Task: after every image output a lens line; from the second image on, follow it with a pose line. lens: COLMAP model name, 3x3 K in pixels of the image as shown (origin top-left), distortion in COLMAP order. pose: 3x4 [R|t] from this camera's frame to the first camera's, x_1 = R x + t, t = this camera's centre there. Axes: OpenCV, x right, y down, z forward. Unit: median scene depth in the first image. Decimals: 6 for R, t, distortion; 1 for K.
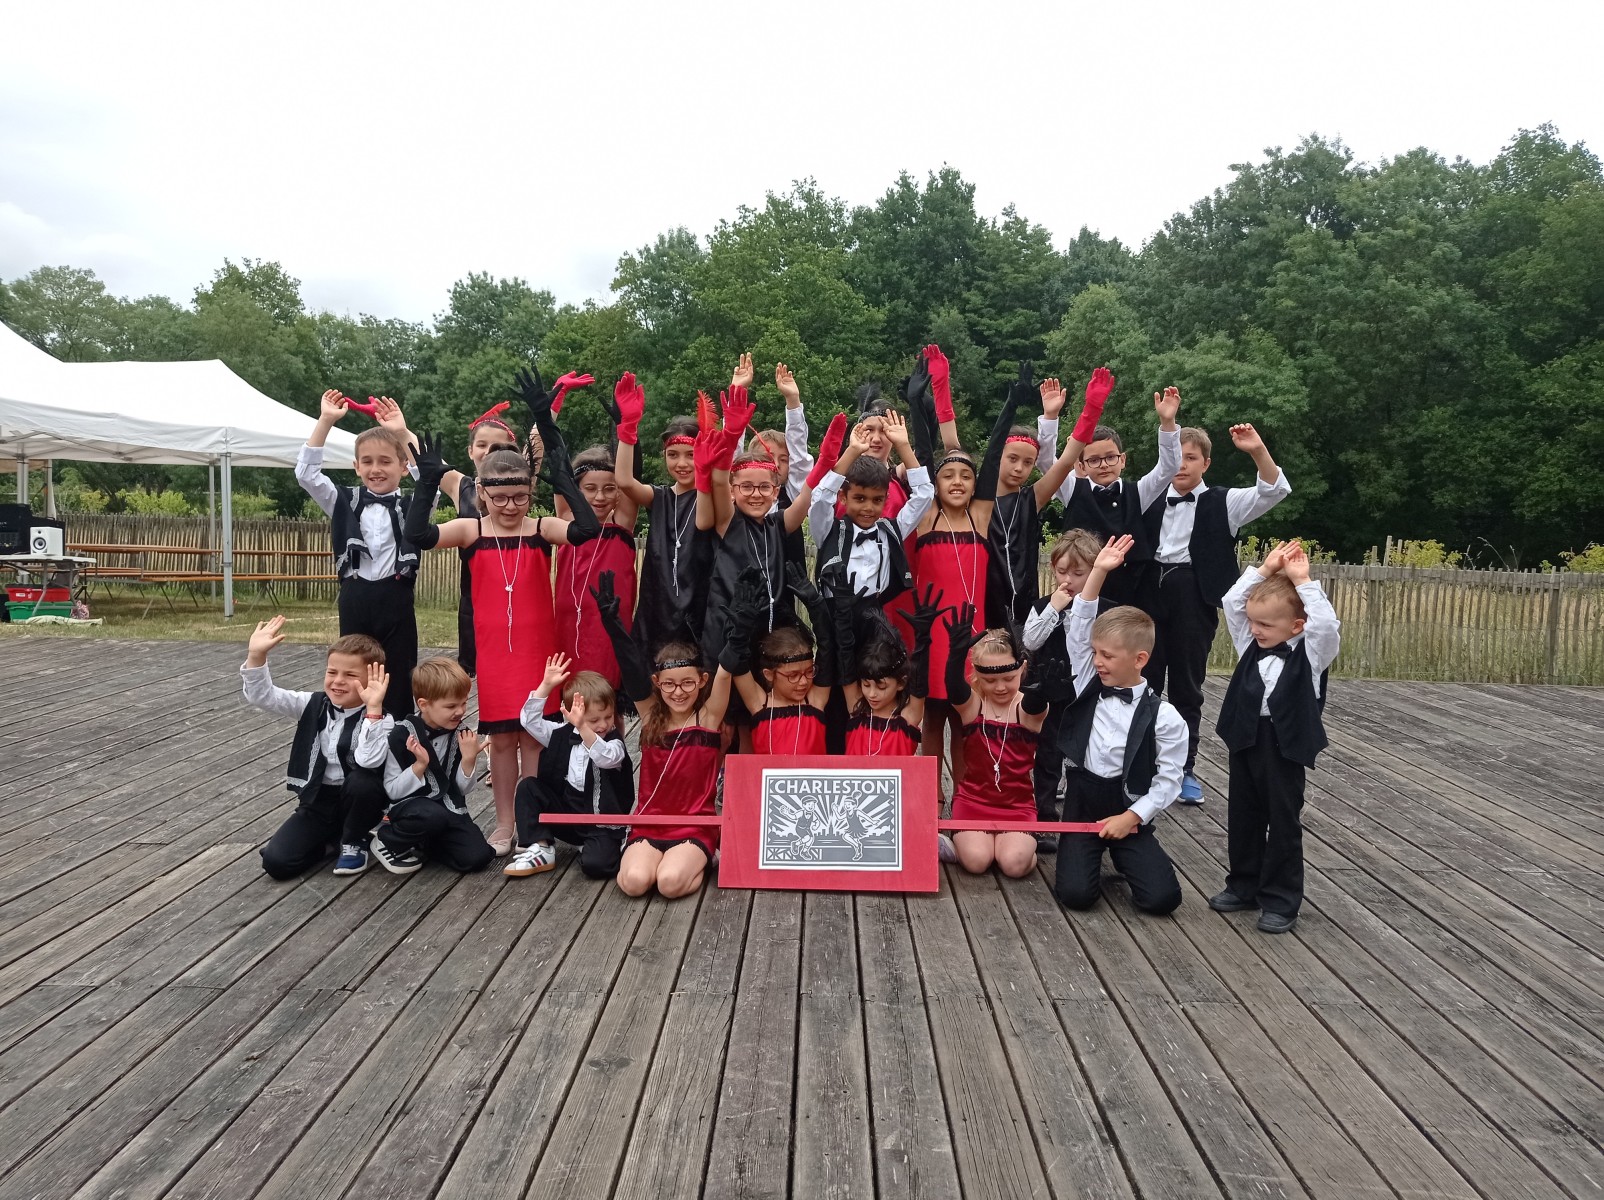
lens RADIAL K [[1237.8, 0, 802.0], [0, 1237.8, 600.0], [0, 0, 1]] dist [0.121449, -0.219445]
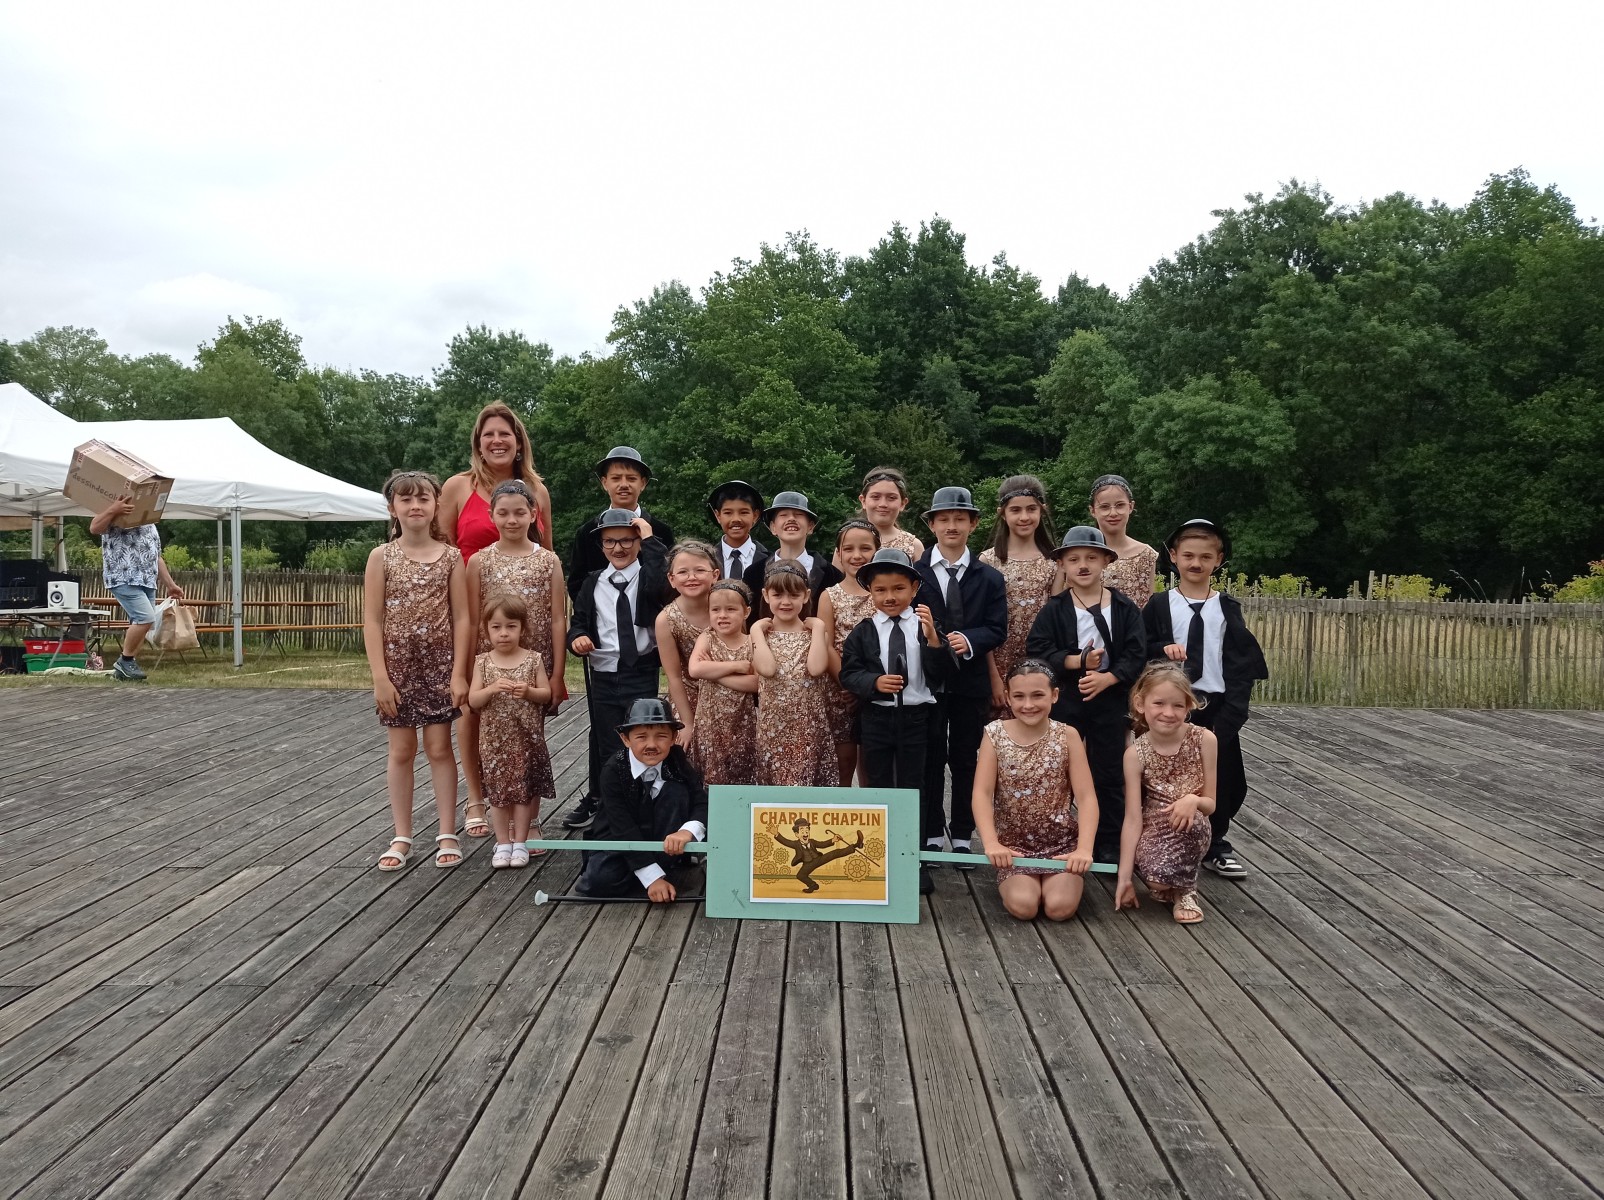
lens RADIAL K [[1232.9, 0, 800.2], [0, 1232.9, 604.1], [0, 0, 1]] dist [0.141766, -0.262563]
pose [[0.999881, -0.015442, -0.000390, 0.011003], [0.015421, 0.999343, -0.032805, 0.009565], [0.000896, 0.032795, 0.999462, -0.075225]]
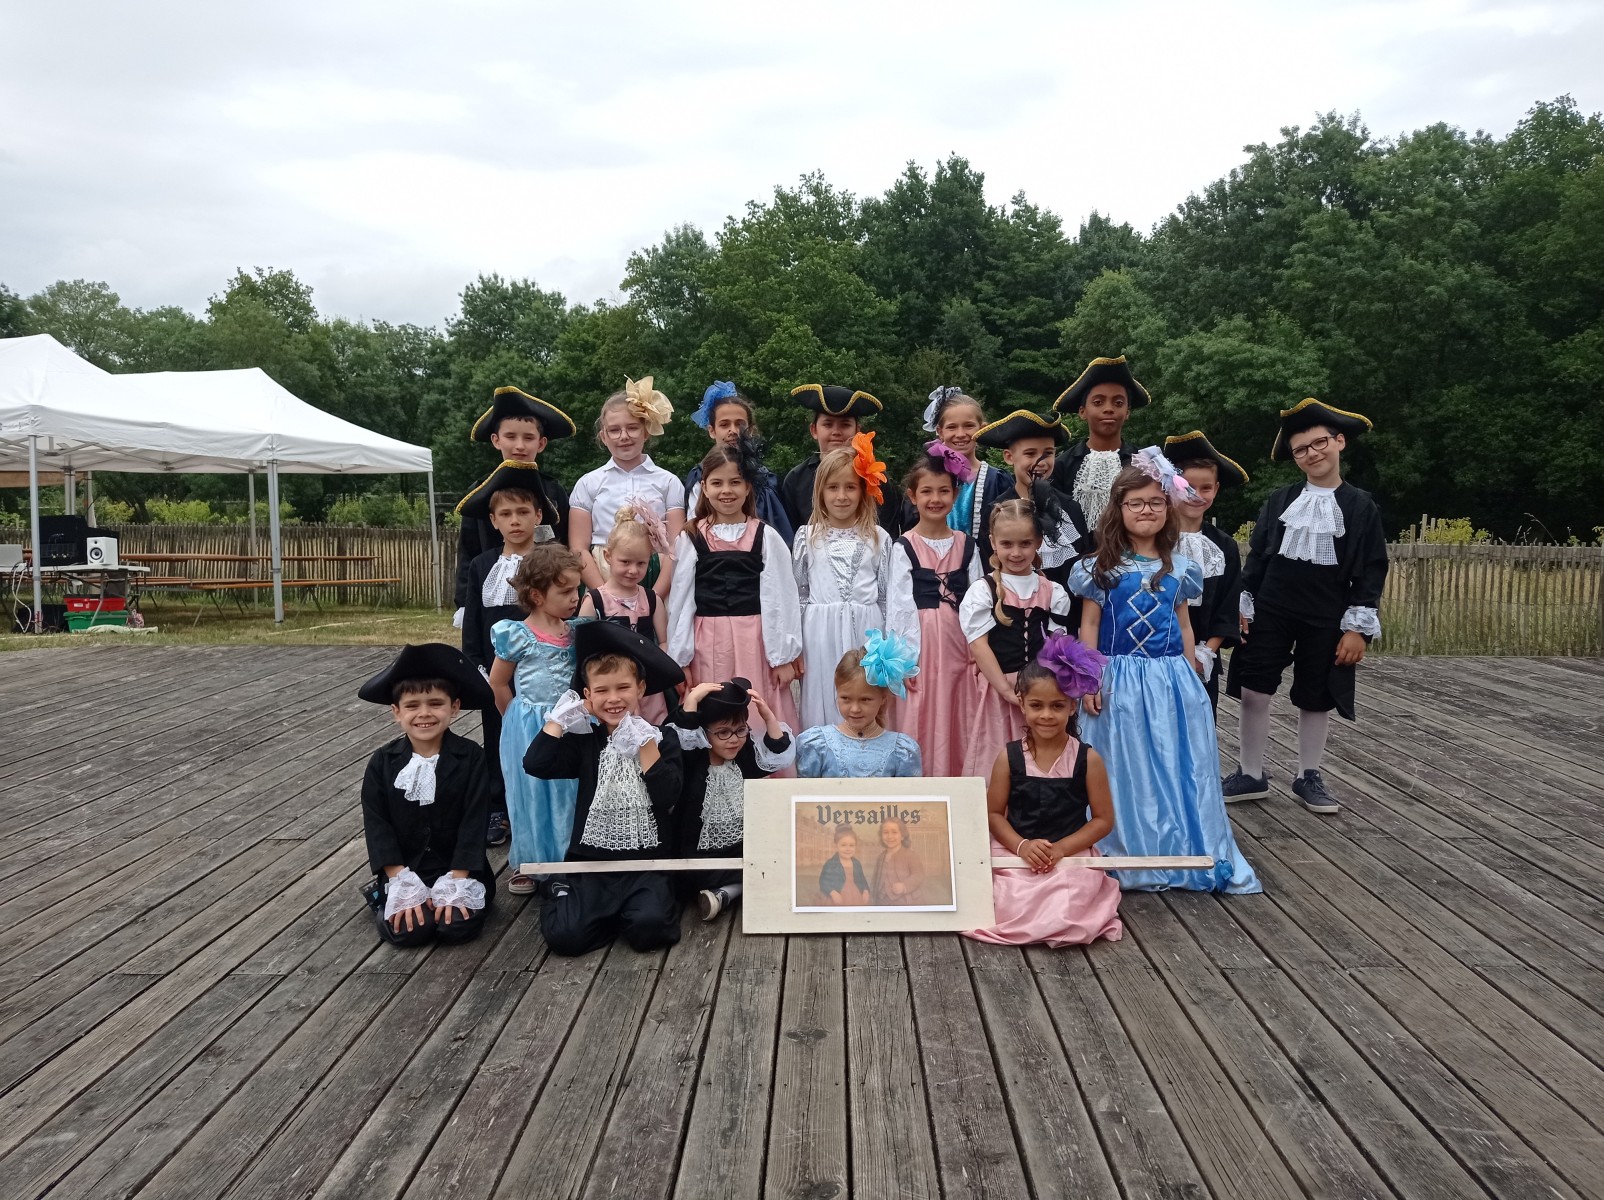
lens RADIAL K [[1234.2, 0, 802.1], [0, 1234.2, 604.8], [0, 0, 1]] dist [0.137770, -0.256265]
pose [[0.999657, -0.024085, -0.010324, -0.076157], [0.024166, 0.999678, 0.007786, 0.004847], [0.010134, -0.008033, 0.999916, -0.011565]]
